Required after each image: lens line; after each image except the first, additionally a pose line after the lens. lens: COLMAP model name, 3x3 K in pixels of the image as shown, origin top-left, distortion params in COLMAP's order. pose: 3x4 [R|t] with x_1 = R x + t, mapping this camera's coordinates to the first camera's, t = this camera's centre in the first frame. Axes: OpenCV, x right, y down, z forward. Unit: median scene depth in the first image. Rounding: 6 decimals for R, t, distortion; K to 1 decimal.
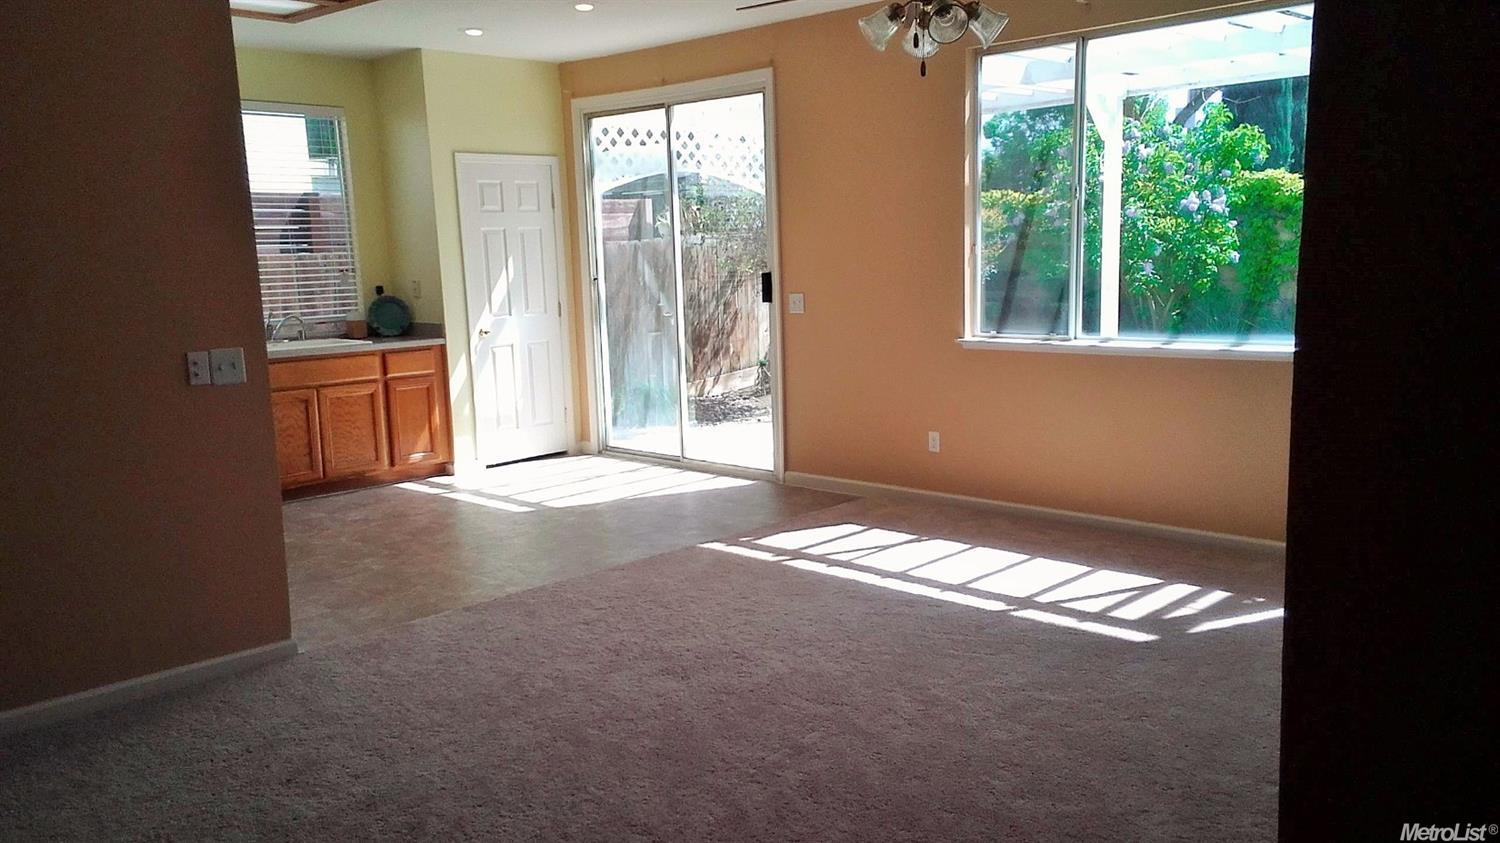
lens RADIAL K [[1234.3, 0, 753.6], [0, 1234.3, 426.3], [0, 0, 1]] dist [0.099160, -0.004089]
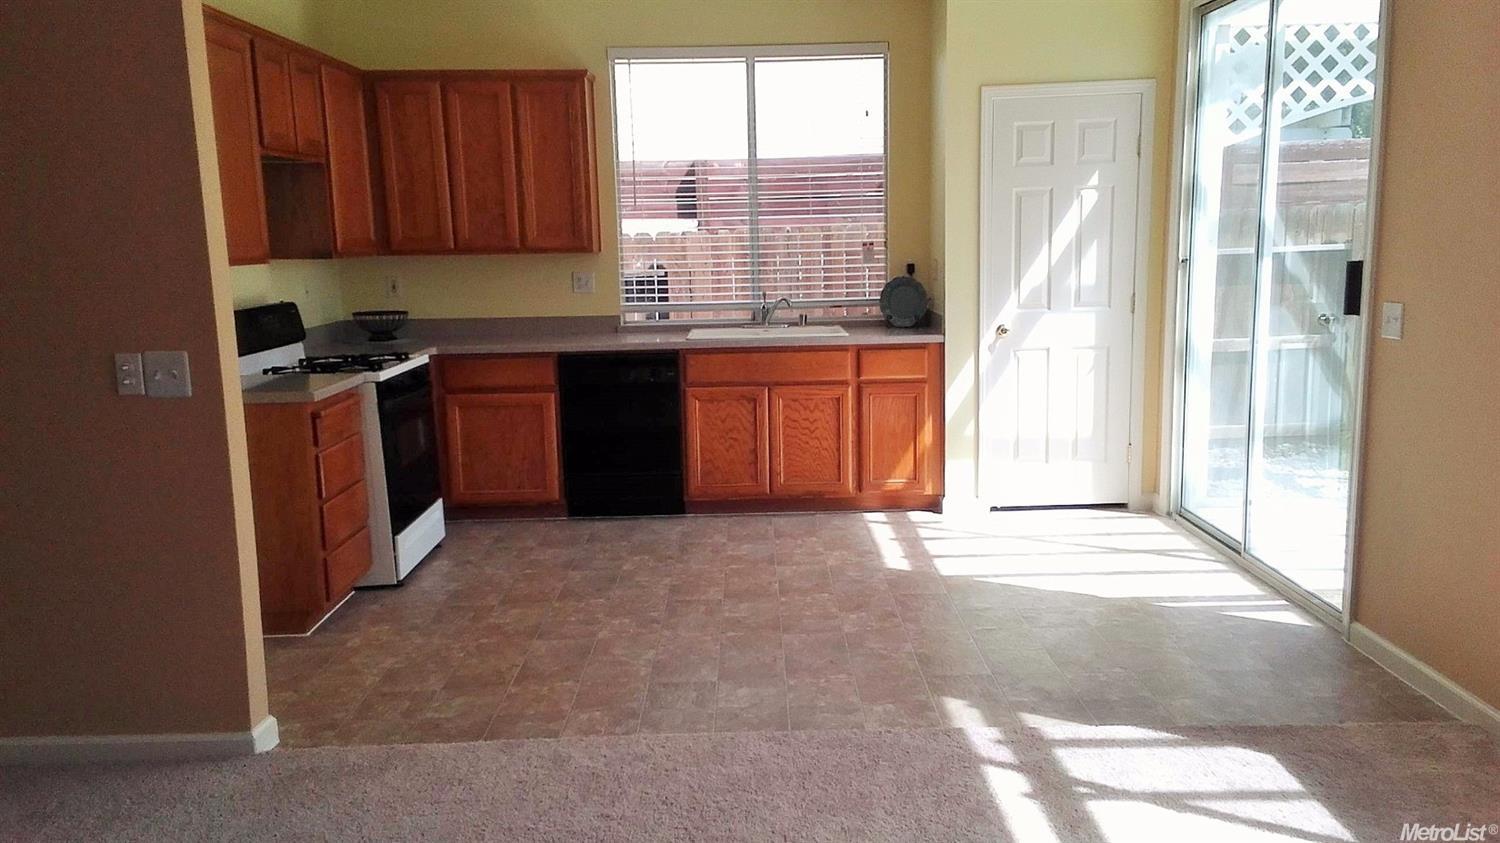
lens RADIAL K [[1234.3, 0, 750.8], [0, 1234.3, 415.5], [0, 0, 1]] dist [0.099160, -0.004089]
pose [[0.692544, 0.120733, -0.711201, 0.215739], [-0.102331, 0.992367, 0.068817, -0.062001], [0.714081, 0.025119, 0.699613, 0.385894]]
